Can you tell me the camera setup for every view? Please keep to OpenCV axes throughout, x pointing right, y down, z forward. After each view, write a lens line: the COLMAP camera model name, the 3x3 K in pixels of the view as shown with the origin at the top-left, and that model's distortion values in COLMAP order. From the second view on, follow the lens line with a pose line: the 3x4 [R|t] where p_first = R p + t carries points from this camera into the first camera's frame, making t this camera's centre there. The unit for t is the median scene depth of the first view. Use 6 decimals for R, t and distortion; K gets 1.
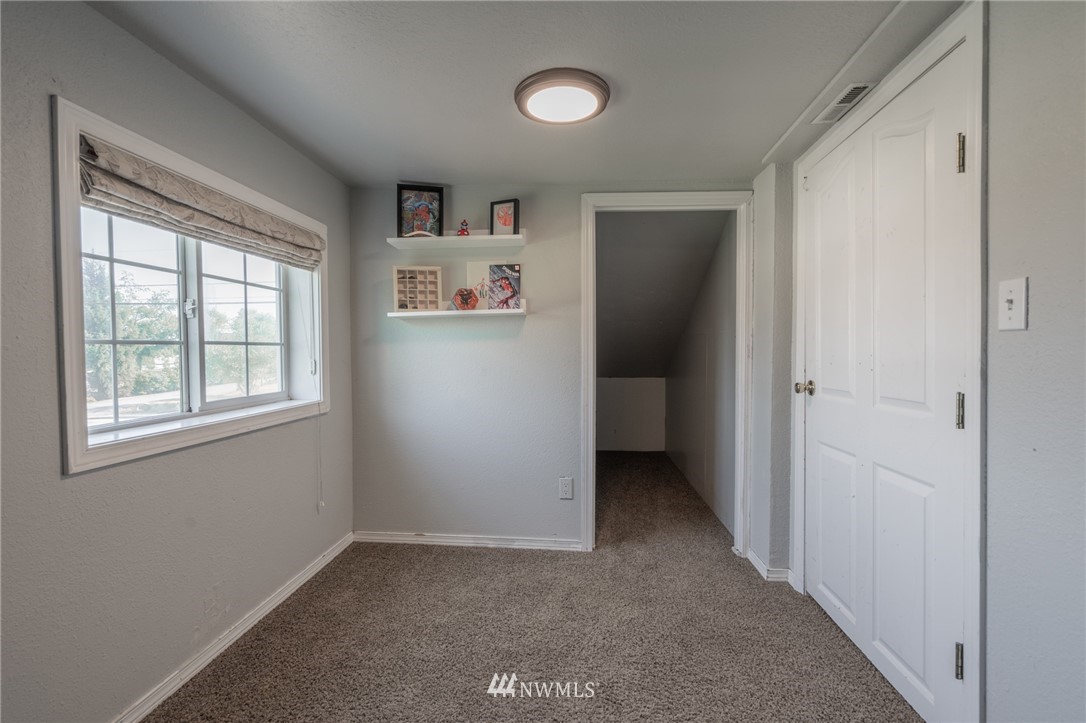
lens RADIAL K [[496.0, 0, 543.1], [0, 496.0, 361.2], [0, 0, 1]] dist [0.003439, 0.000761]
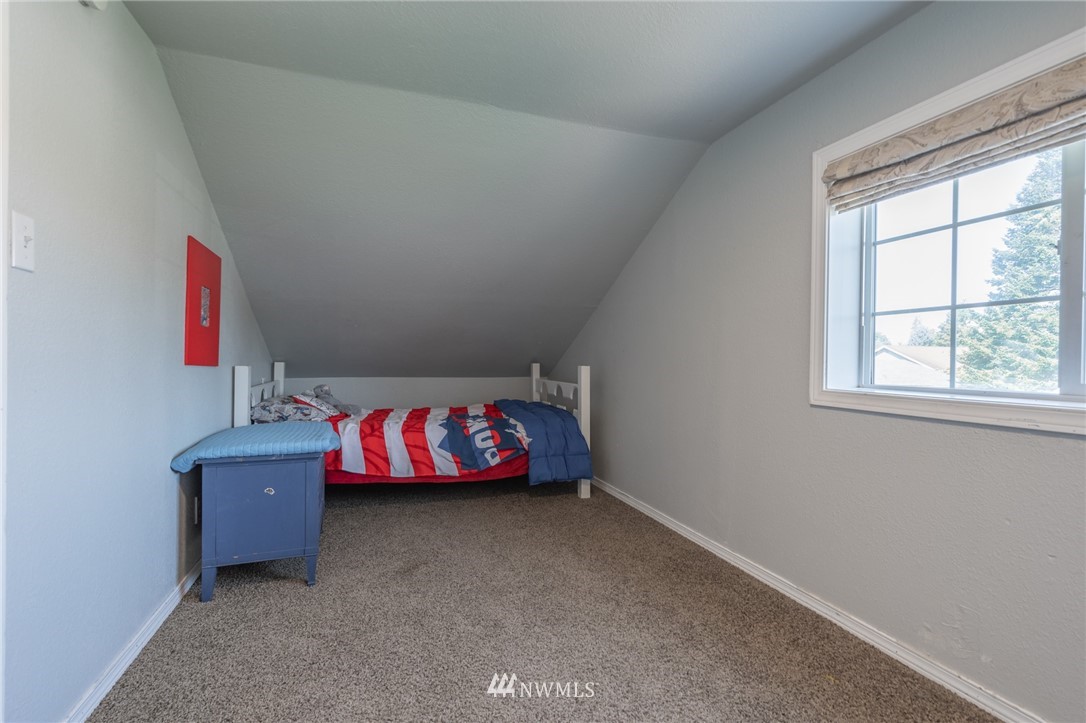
lens RADIAL K [[496.0, 0, 543.8], [0, 496.0, 358.5], [0, 0, 1]] dist [0.003439, 0.000761]
pose [[-0.913742, 0.000464, -0.406296, 0.287010], [-0.011382, 0.999578, 0.026739, 0.045414], [0.406136, 0.029056, -0.913350, 1.535444]]
